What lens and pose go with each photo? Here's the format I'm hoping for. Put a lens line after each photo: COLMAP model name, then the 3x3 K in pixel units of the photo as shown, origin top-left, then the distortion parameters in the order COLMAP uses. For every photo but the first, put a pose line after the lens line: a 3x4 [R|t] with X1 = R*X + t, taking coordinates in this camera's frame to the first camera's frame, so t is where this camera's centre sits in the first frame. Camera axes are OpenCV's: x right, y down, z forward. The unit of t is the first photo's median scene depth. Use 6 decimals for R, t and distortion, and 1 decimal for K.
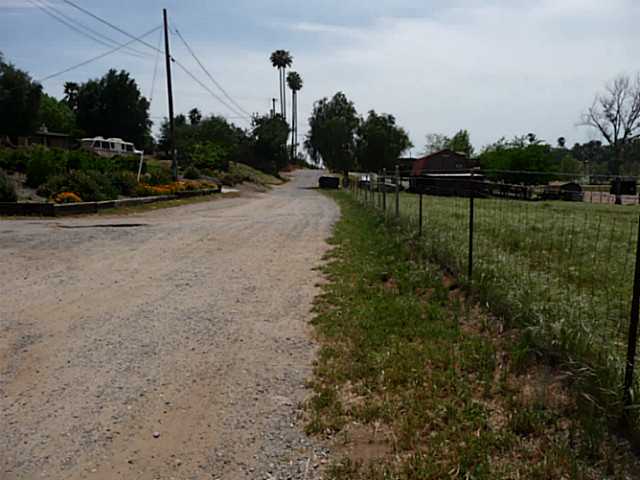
lens RADIAL K [[506.7, 0, 322.7], [0, 506.7, 243.7], [0, 0, 1]] dist [-0.067771, 0.035978]
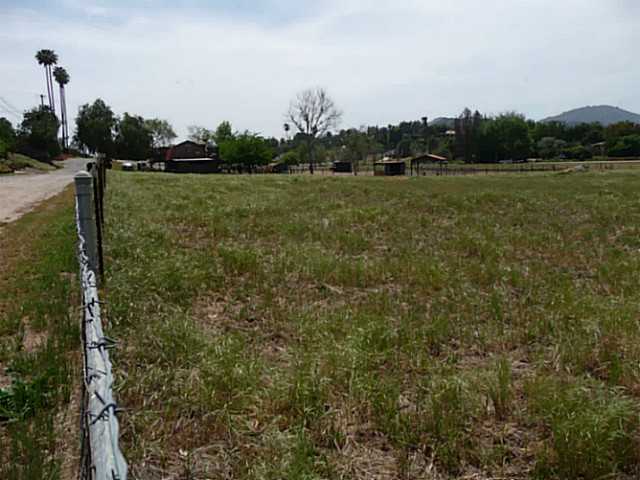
lens RADIAL K [[506.7, 0, 311.2], [0, 506.7, 239.6], [0, 0, 1]] dist [-0.067771, 0.035978]
pose [[0.923322, -0.070806, 0.377444, 0.020753], [0.064303, 0.997485, 0.029821, 0.049803], [-0.378606, -0.003264, 0.925552, -0.326462]]
